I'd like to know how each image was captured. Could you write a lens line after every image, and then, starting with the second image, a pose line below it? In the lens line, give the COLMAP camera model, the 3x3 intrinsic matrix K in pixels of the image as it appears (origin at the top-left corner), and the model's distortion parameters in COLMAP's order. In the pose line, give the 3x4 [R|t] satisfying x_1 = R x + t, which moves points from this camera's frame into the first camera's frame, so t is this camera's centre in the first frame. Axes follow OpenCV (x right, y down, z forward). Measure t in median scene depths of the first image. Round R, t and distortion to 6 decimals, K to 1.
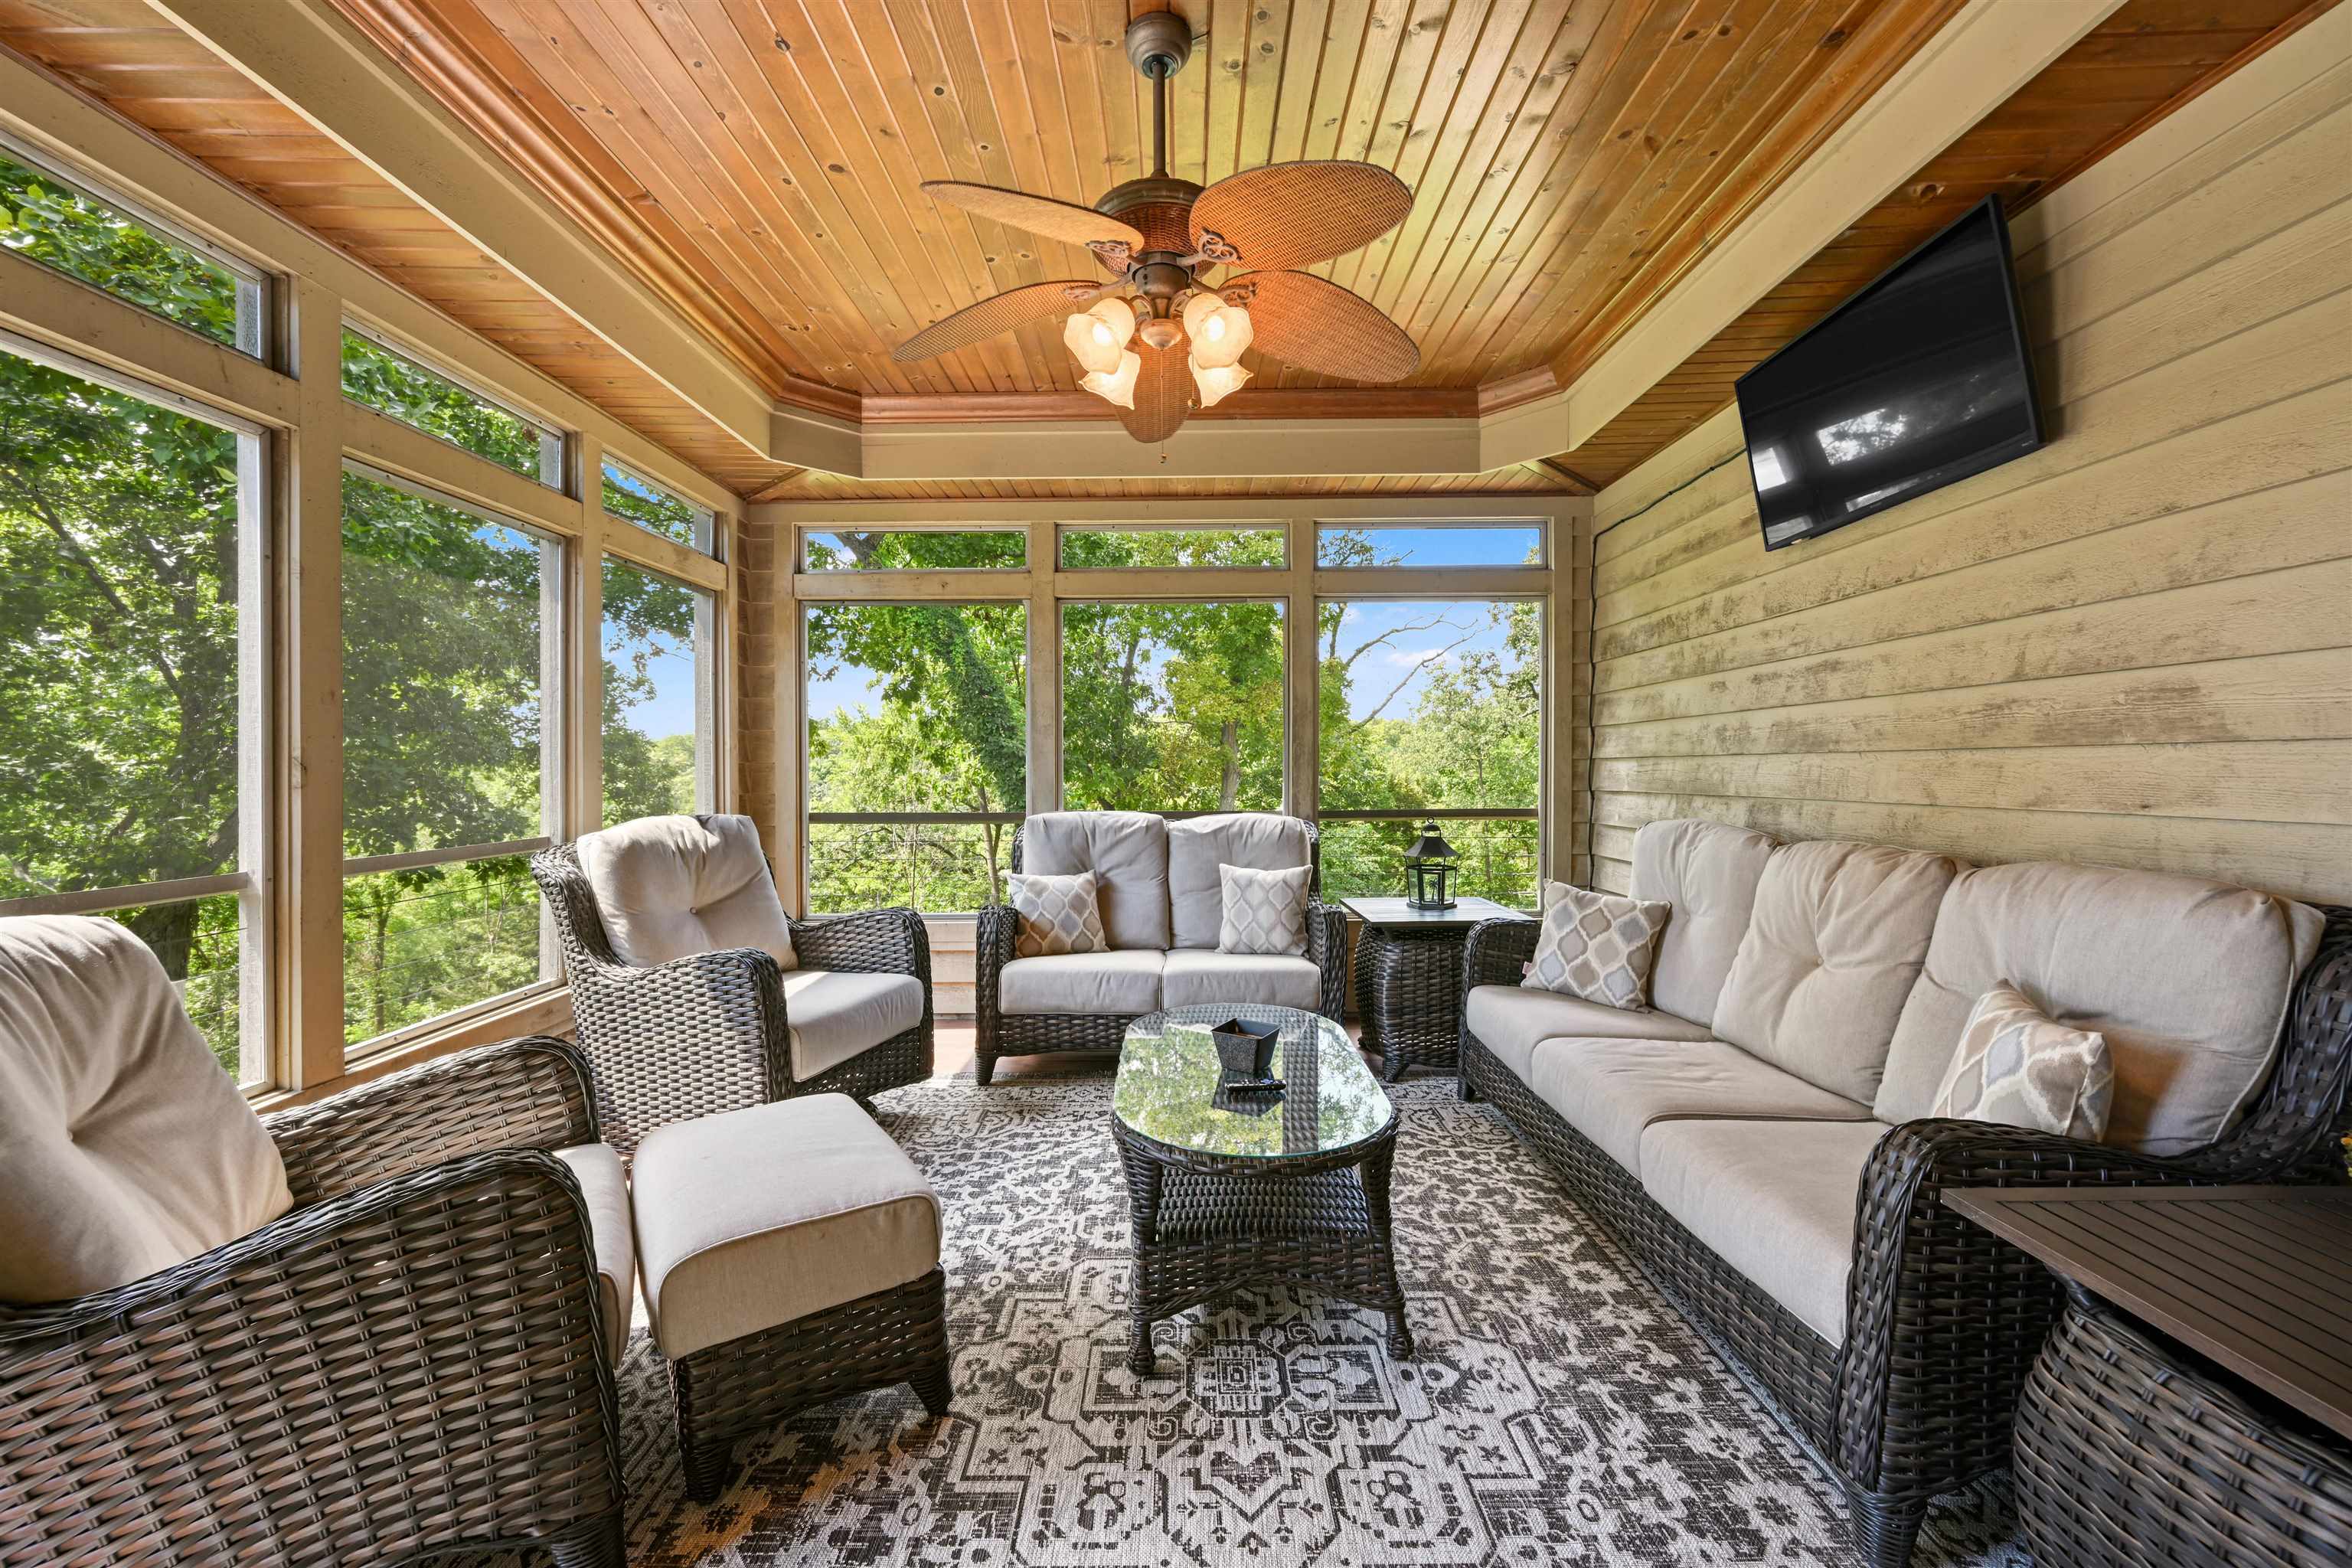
lens RADIAL K [[937.9, 0, 1182.0], [0, 937.9, 777.1], [0, 0, 1]] dist [-0.000927, 0.000288]
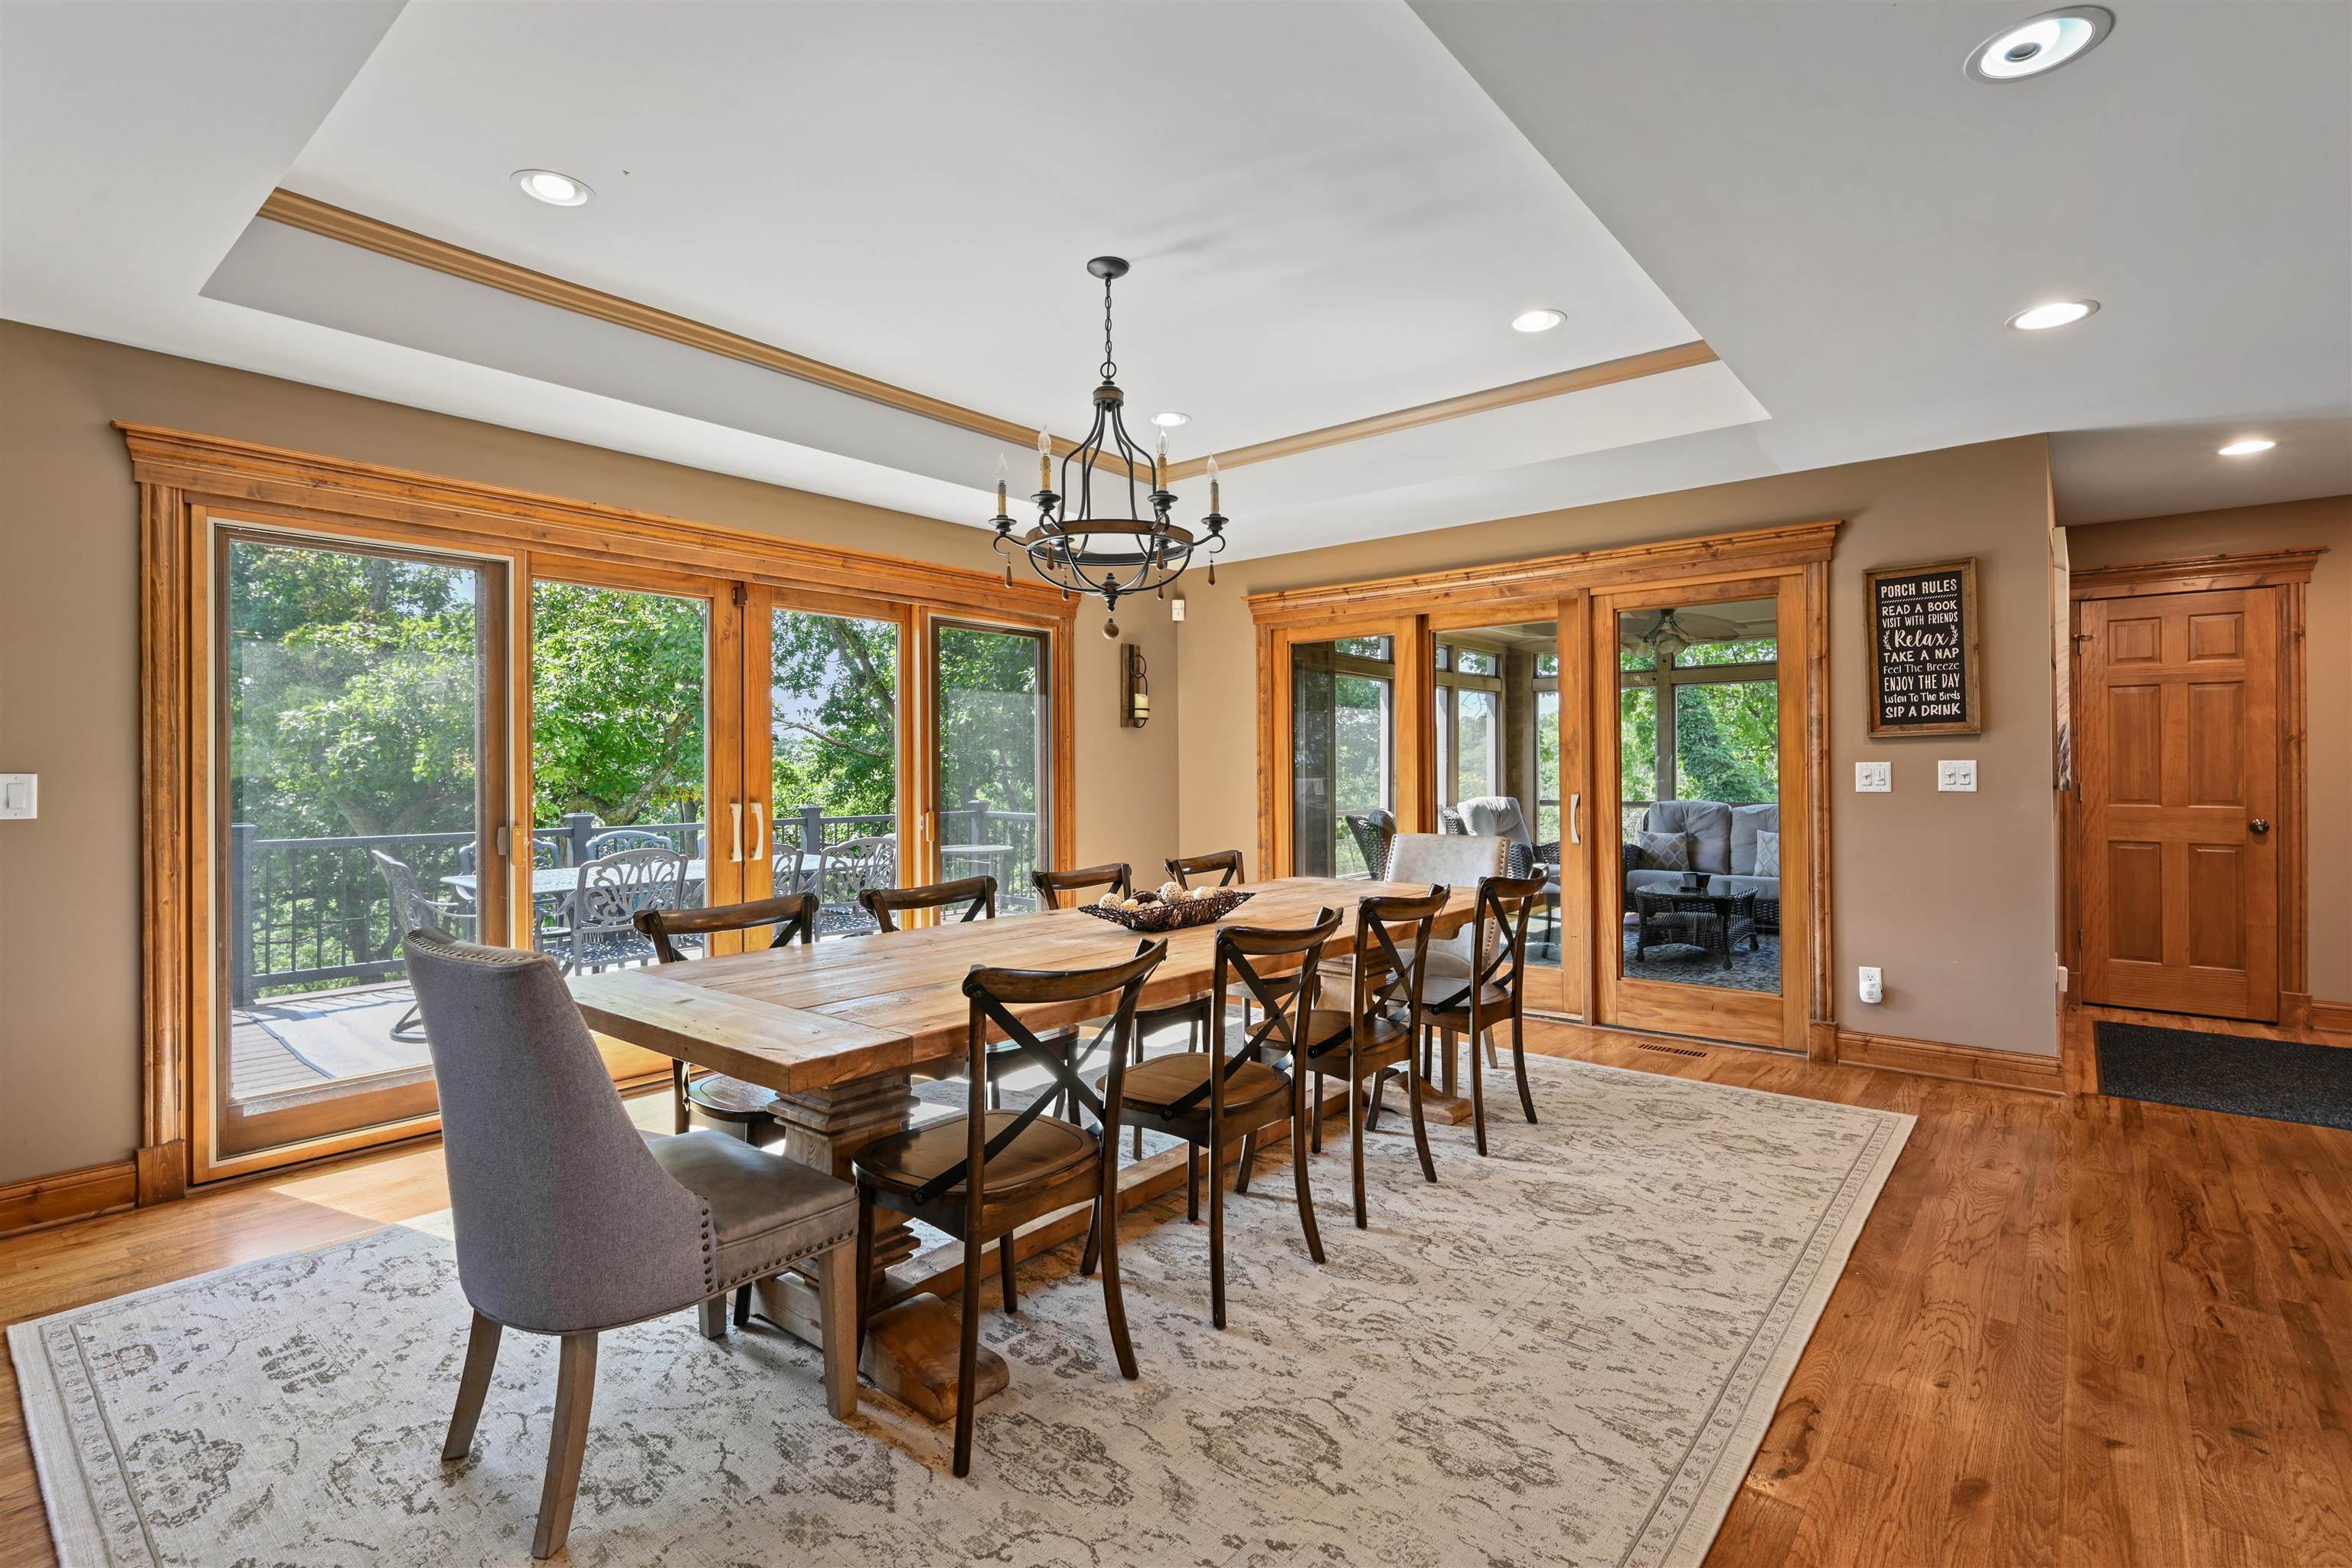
lens RADIAL K [[1080.6, 0, 1195.8], [0, 1080.6, 767.4], [0, 0, 1]] dist [0.000339, 0.000539]
pose [[0.776719, -0.001897, -0.629845, 0.506511], [-0.006088, 0.999926, -0.010519, -0.000867], [0.629818, 0.012004, 0.776650, -1.309945]]
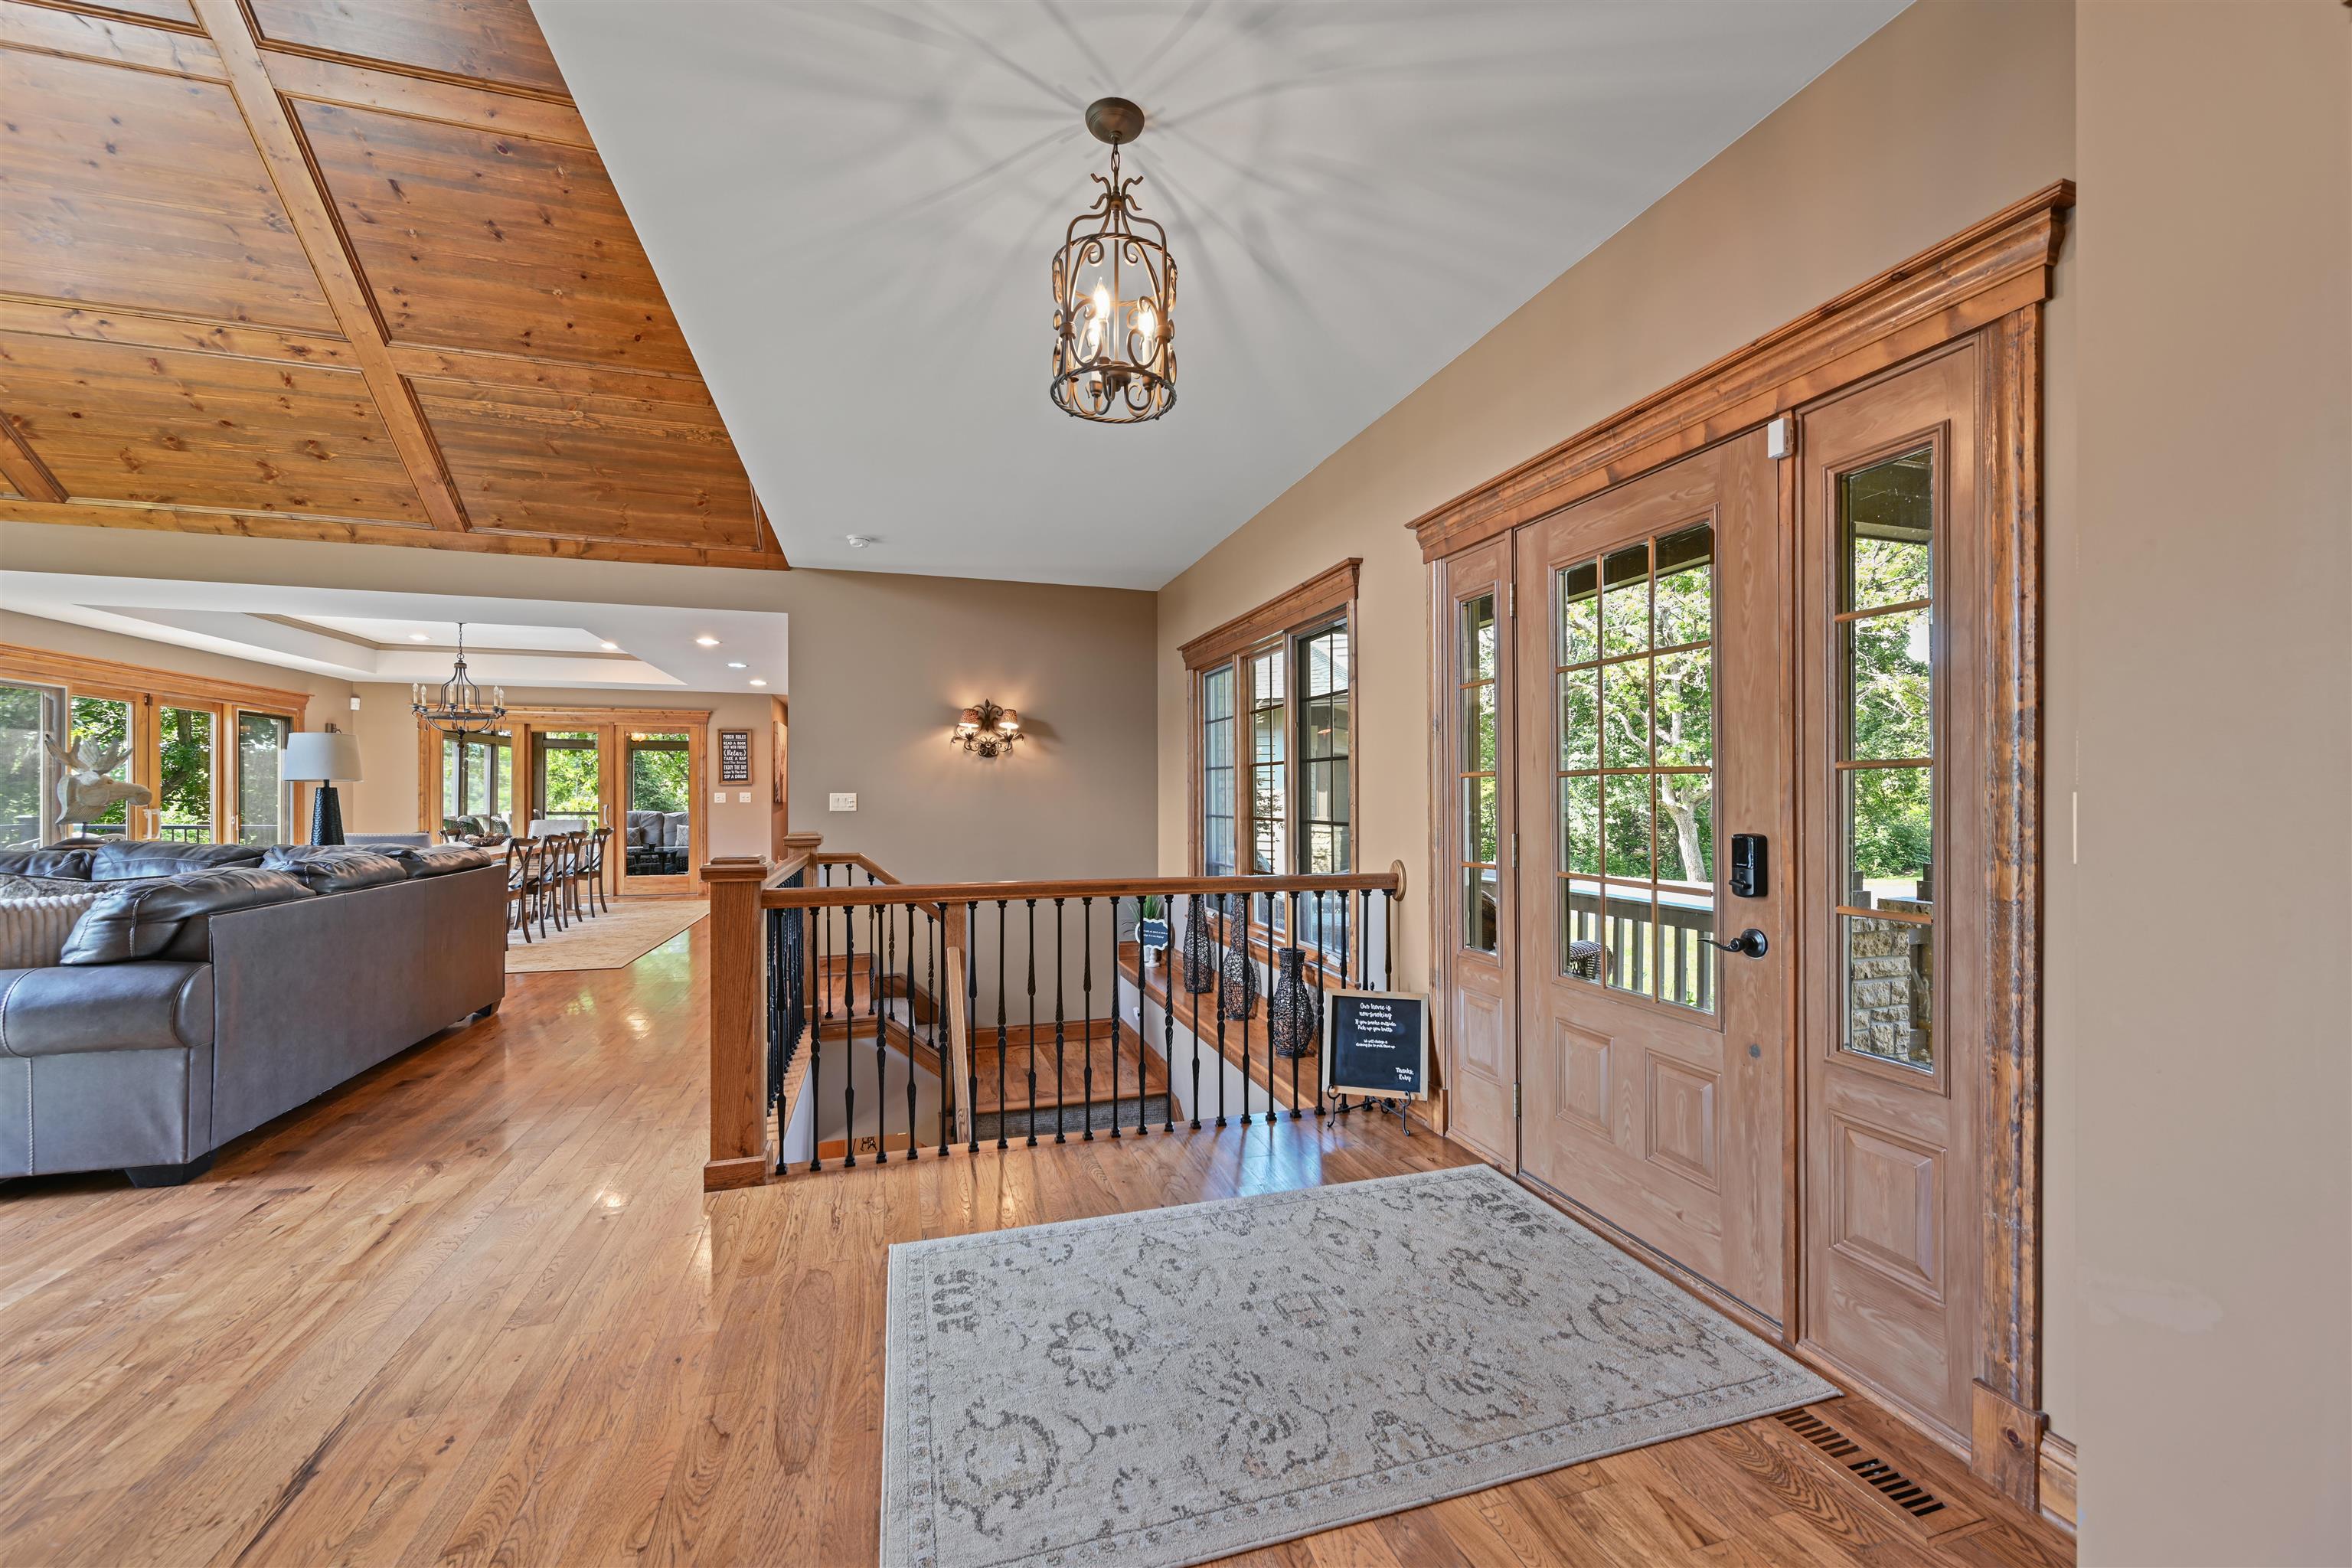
lens RADIAL K [[937.9, 0, 1195.1], [0, 937.9, 799.8], [0, 0, 1]] dist [-0.000927, 0.000288]
pose [[0.951973, 0.005501, 0.306133, 0.829551], [-0.003769, 0.999973, -0.006248, 0.011722], [-0.306159, 0.004794, 0.951968, -3.067806]]
